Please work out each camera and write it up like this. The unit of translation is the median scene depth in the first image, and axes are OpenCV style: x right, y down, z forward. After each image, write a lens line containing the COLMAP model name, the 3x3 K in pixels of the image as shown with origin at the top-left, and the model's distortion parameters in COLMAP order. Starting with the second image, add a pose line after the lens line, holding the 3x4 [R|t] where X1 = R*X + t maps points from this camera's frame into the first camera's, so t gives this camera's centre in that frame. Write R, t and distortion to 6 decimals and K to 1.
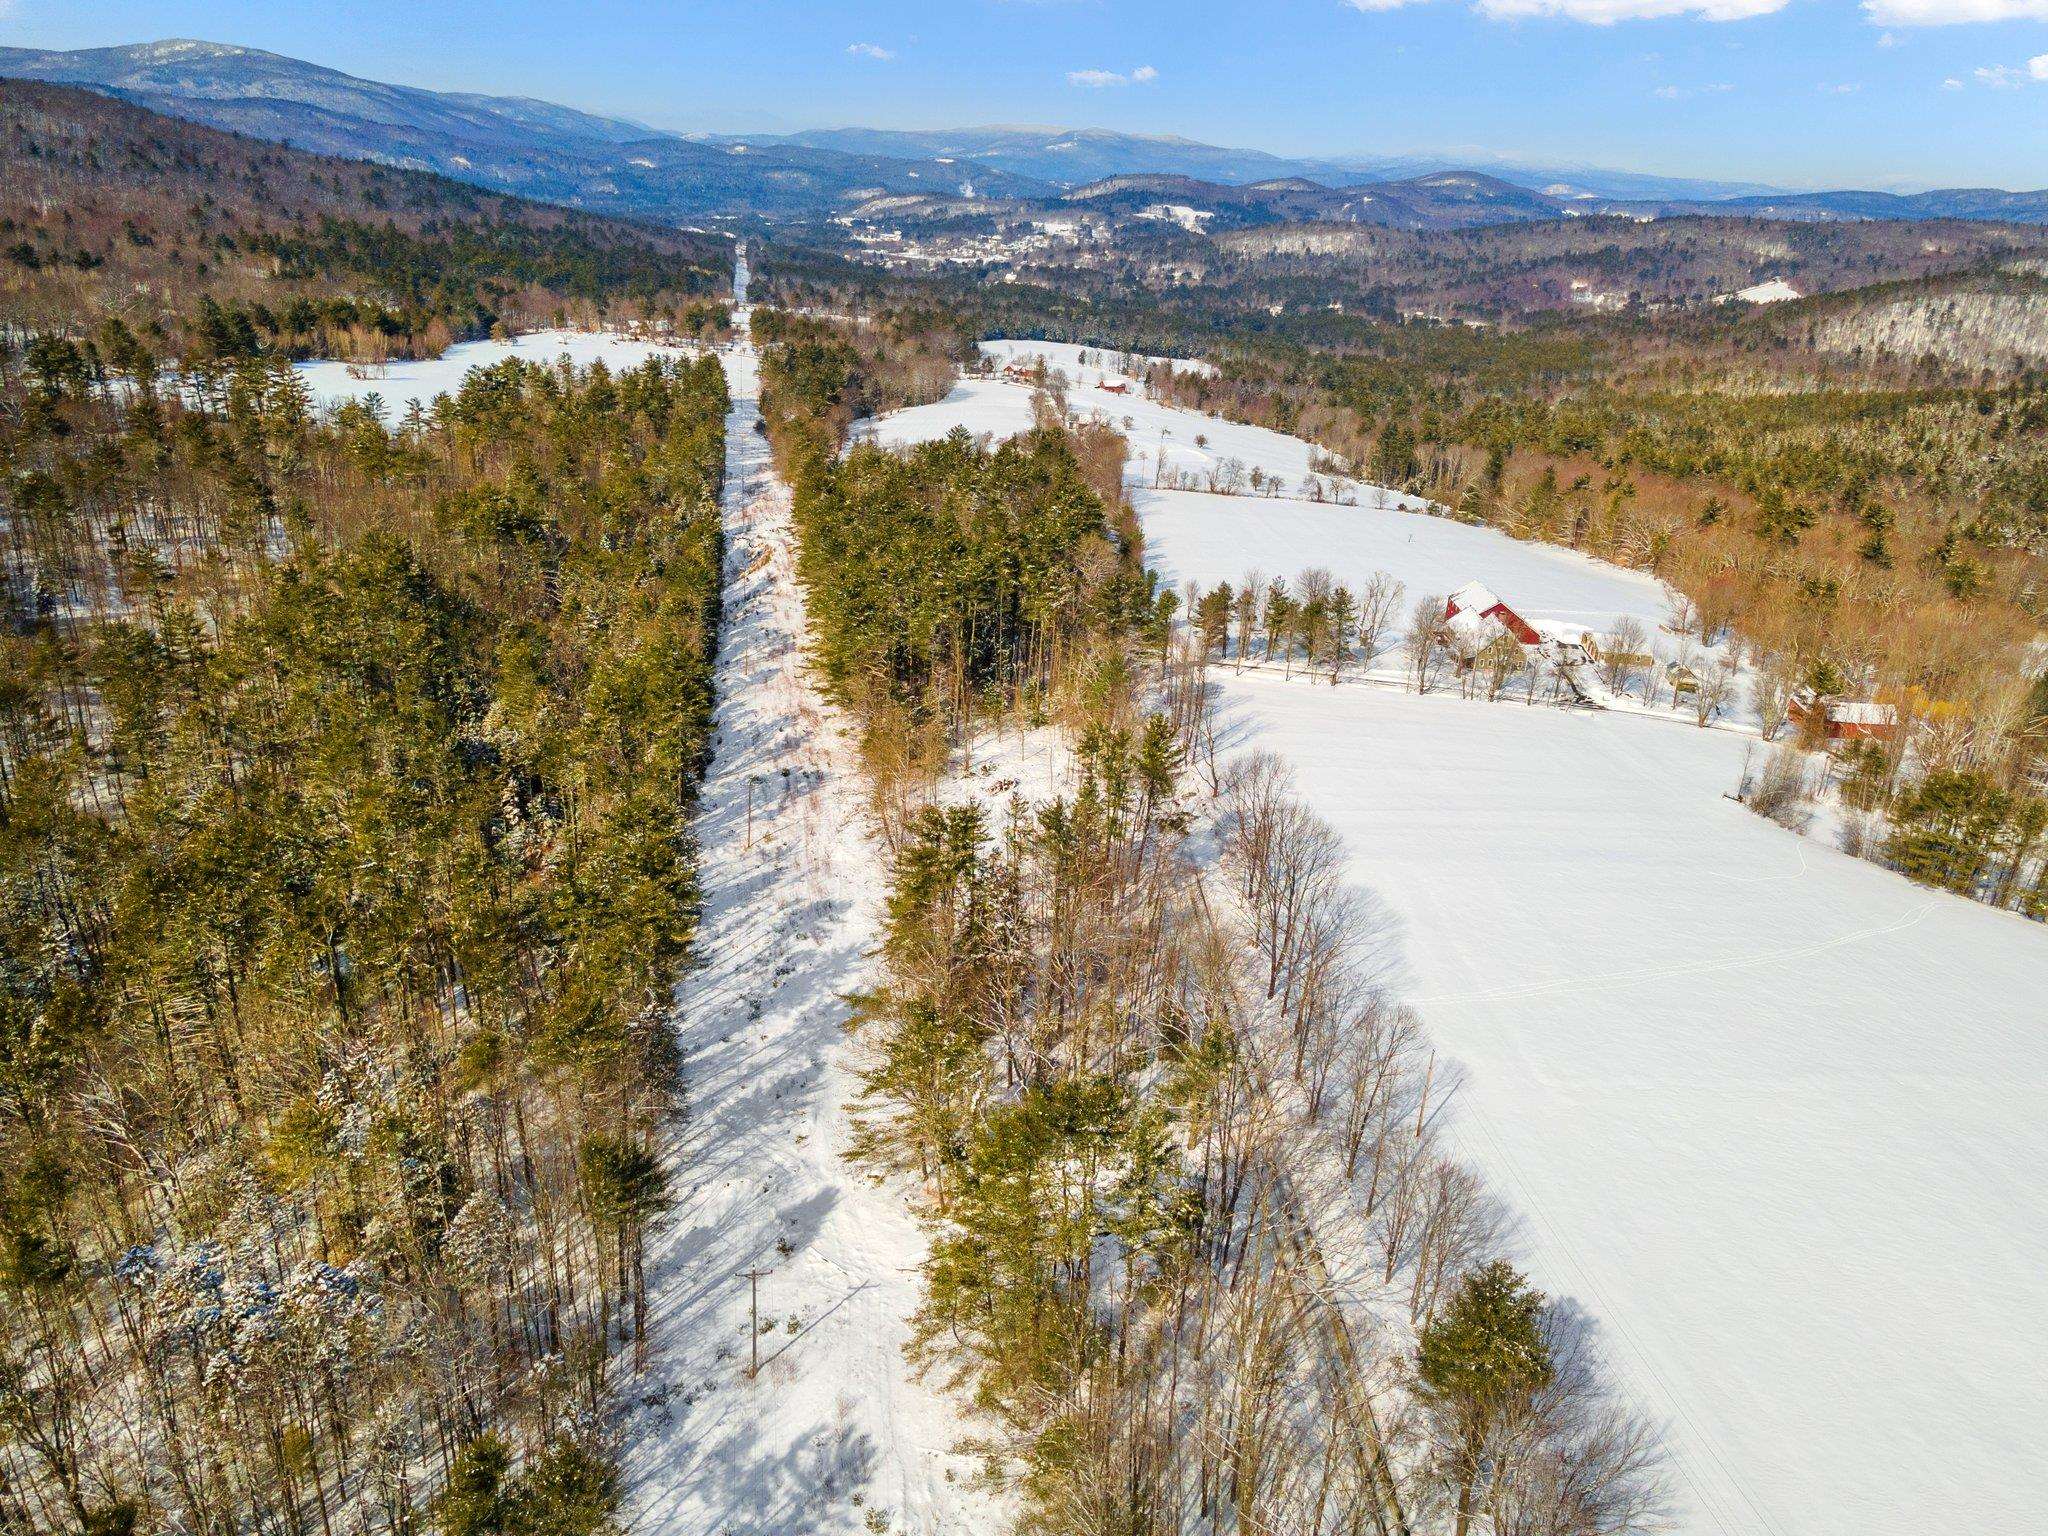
lens RADIAL K [[1495.6, 0, 1027.2], [0, 1495.6, 771.8], [0, 0, 1]] dist [0.038883, 0.015423]
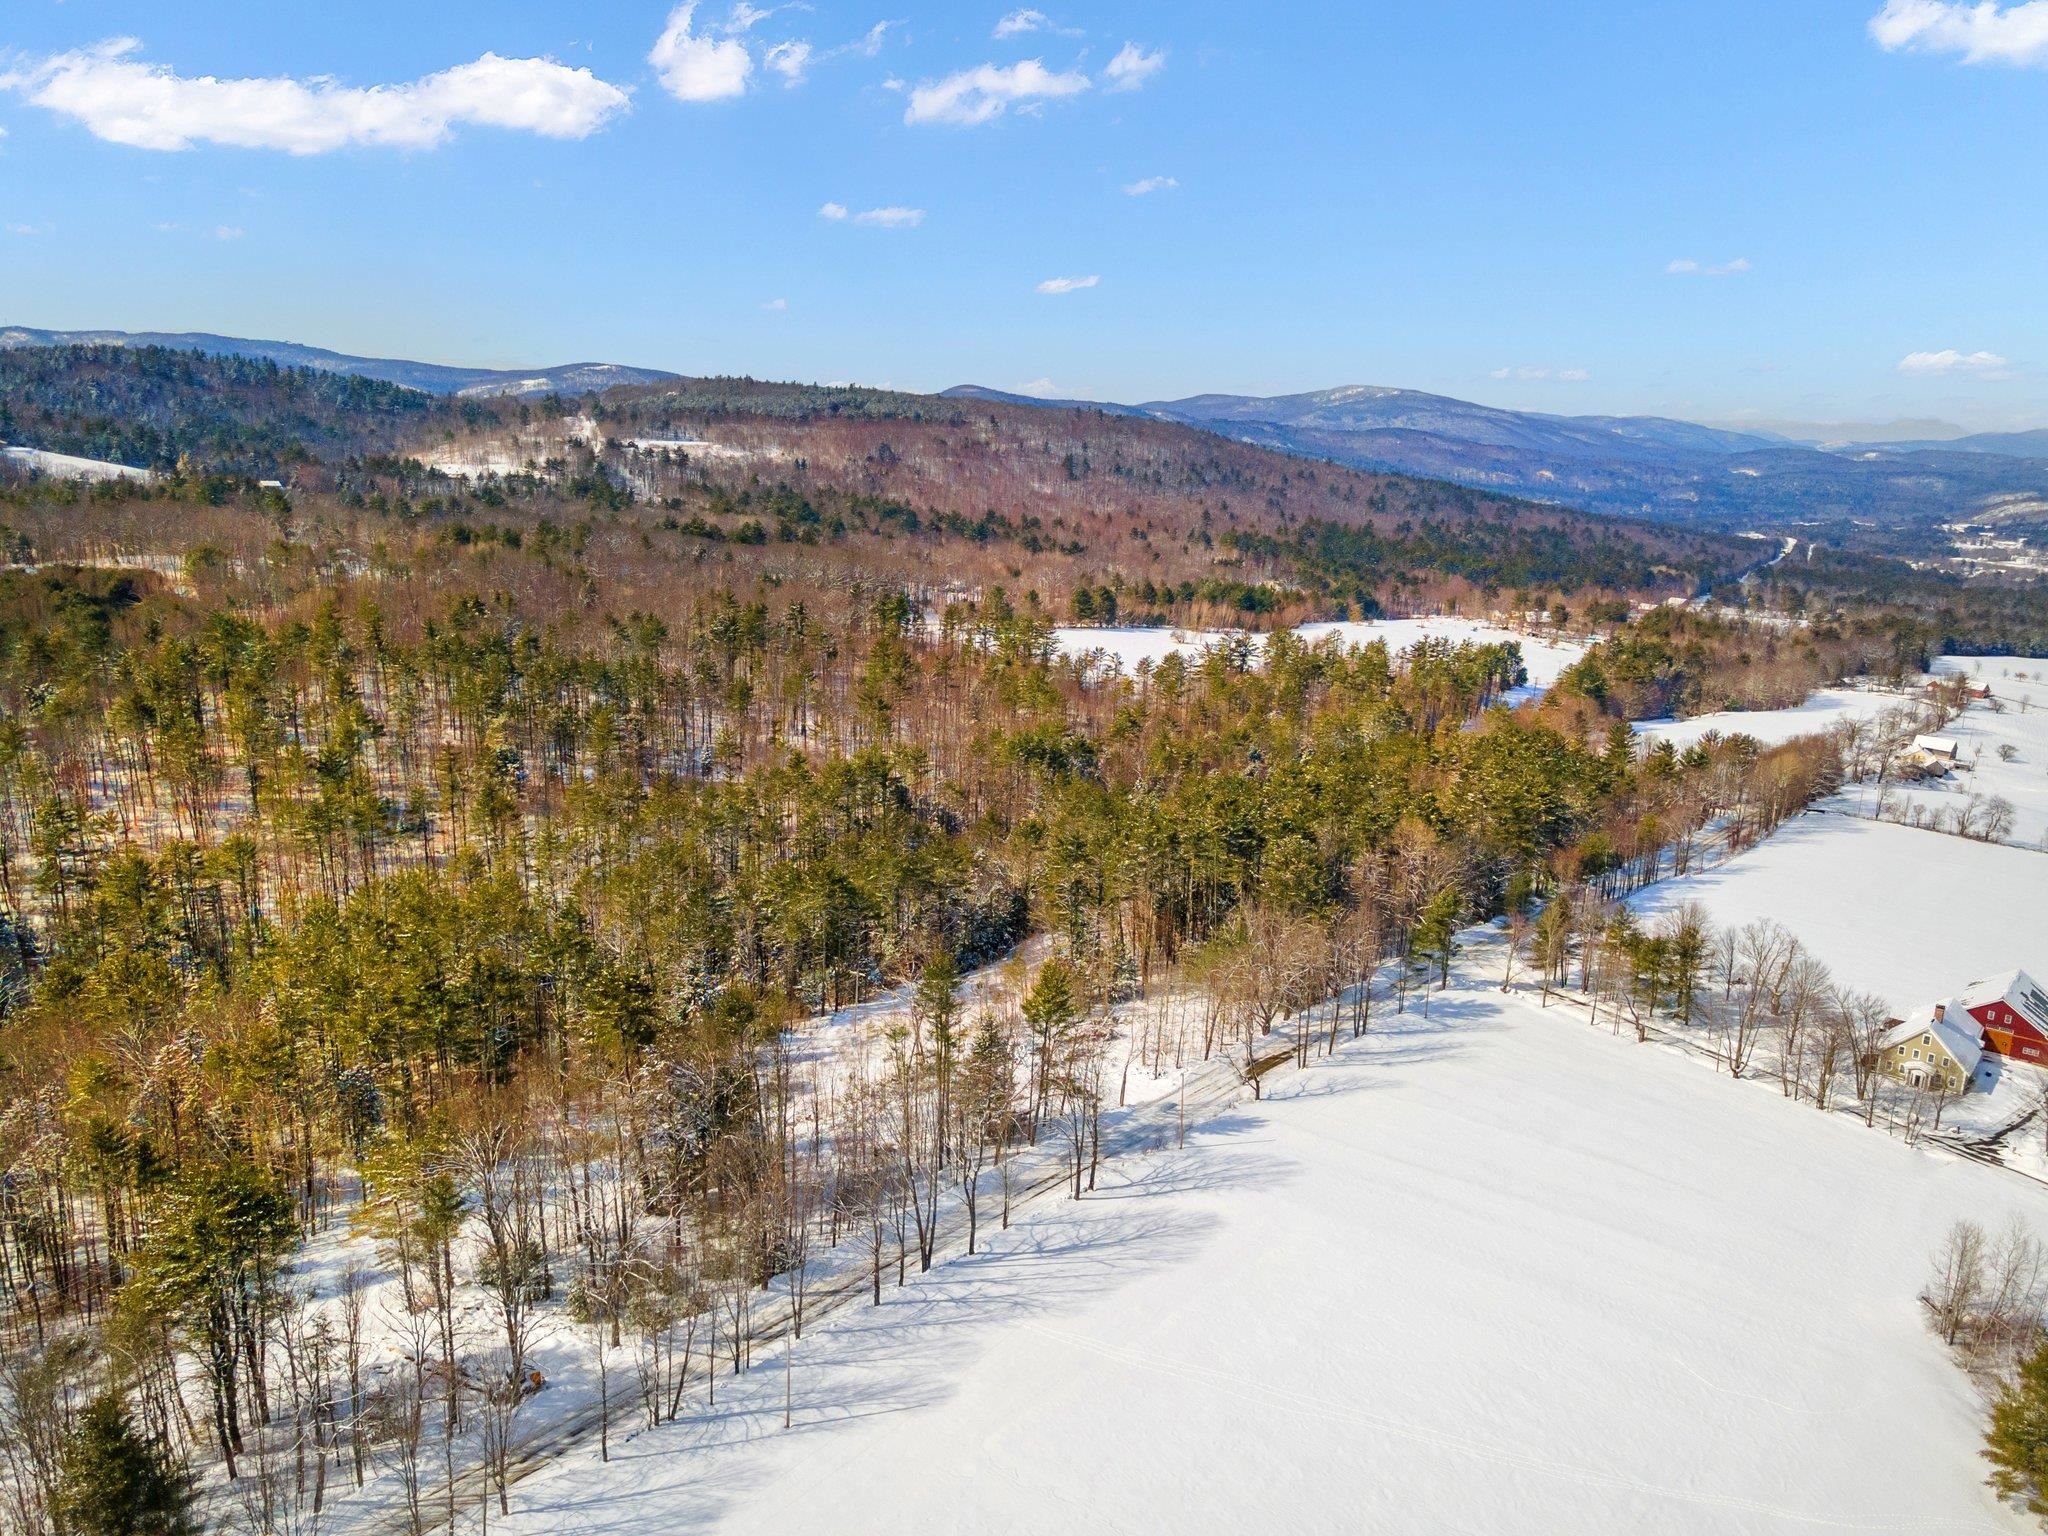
lens RADIAL K [[1495.6, 0, 1031.1], [0, 1495.6, 776.6], [0, 0, 1]] dist [0.038883, 0.015423]
pose [[0.774561, 0.118684, -0.621264, 0.097212], [-0.231672, 0.967212, -0.104065, -0.008084], [0.588543, 0.224534, 0.776660, 0.034515]]
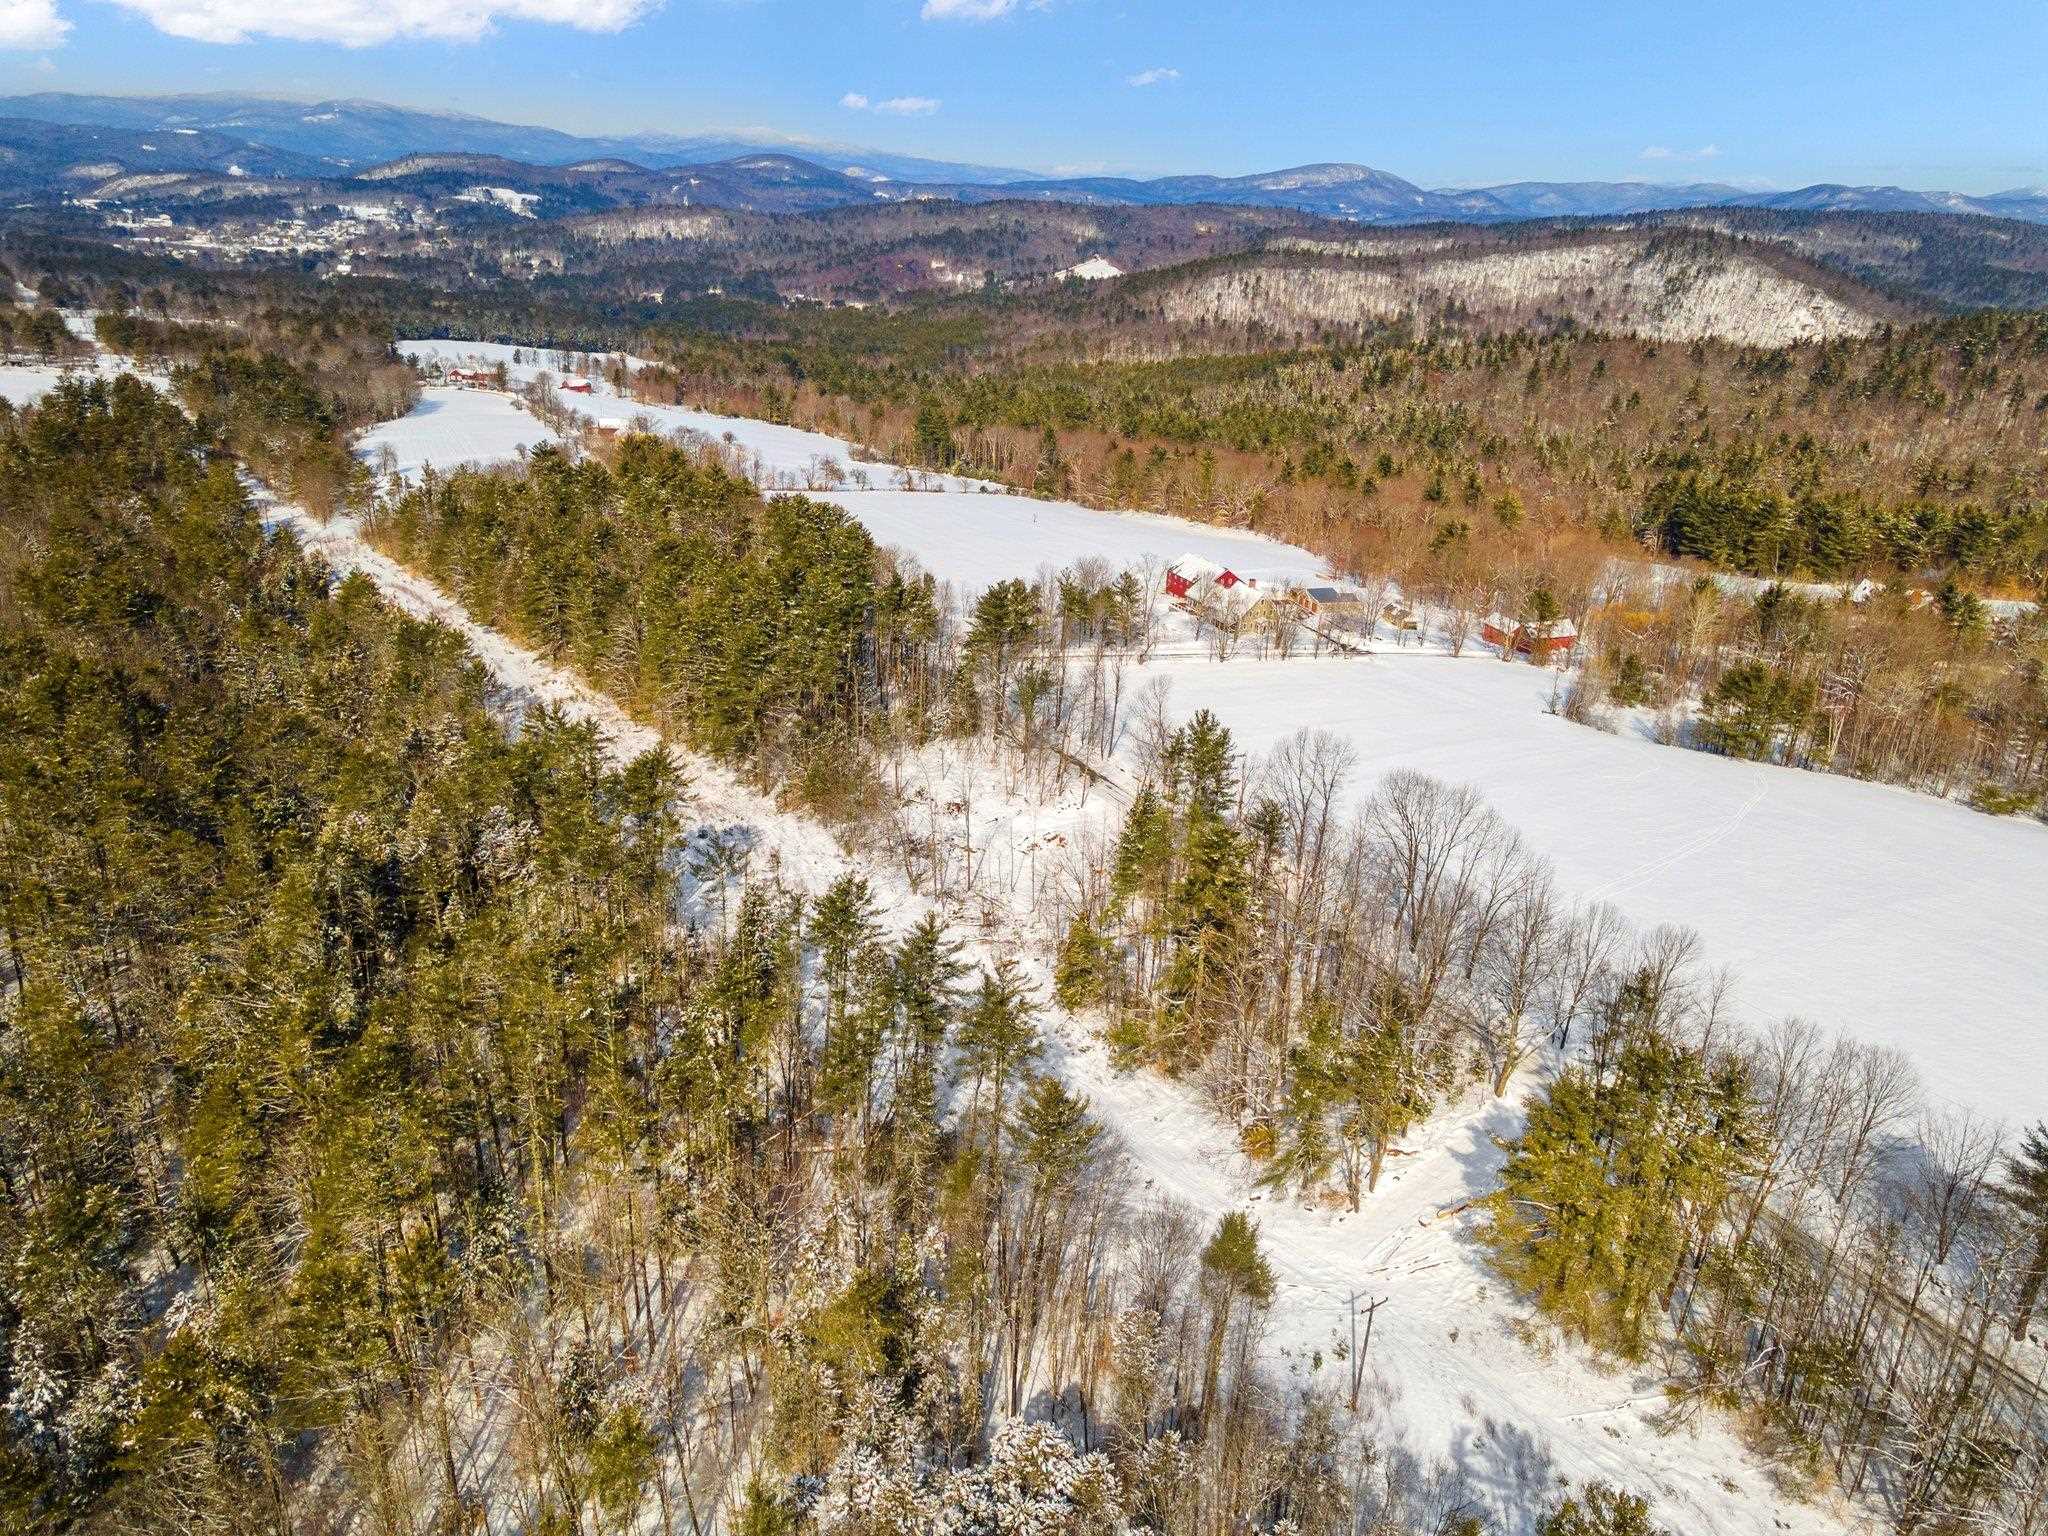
lens RADIAL K [[1495.6, 0, 1030.6], [0, 1495.6, 766.2], [0, 0, 1]] dist [0.038883, 0.015423]
pose [[0.908718, -0.159276, 0.385828, -0.064238], [0.156204, 0.986934, 0.039523, -0.009079], [-0.387082, 0.024353, 0.921724, 0.012506]]
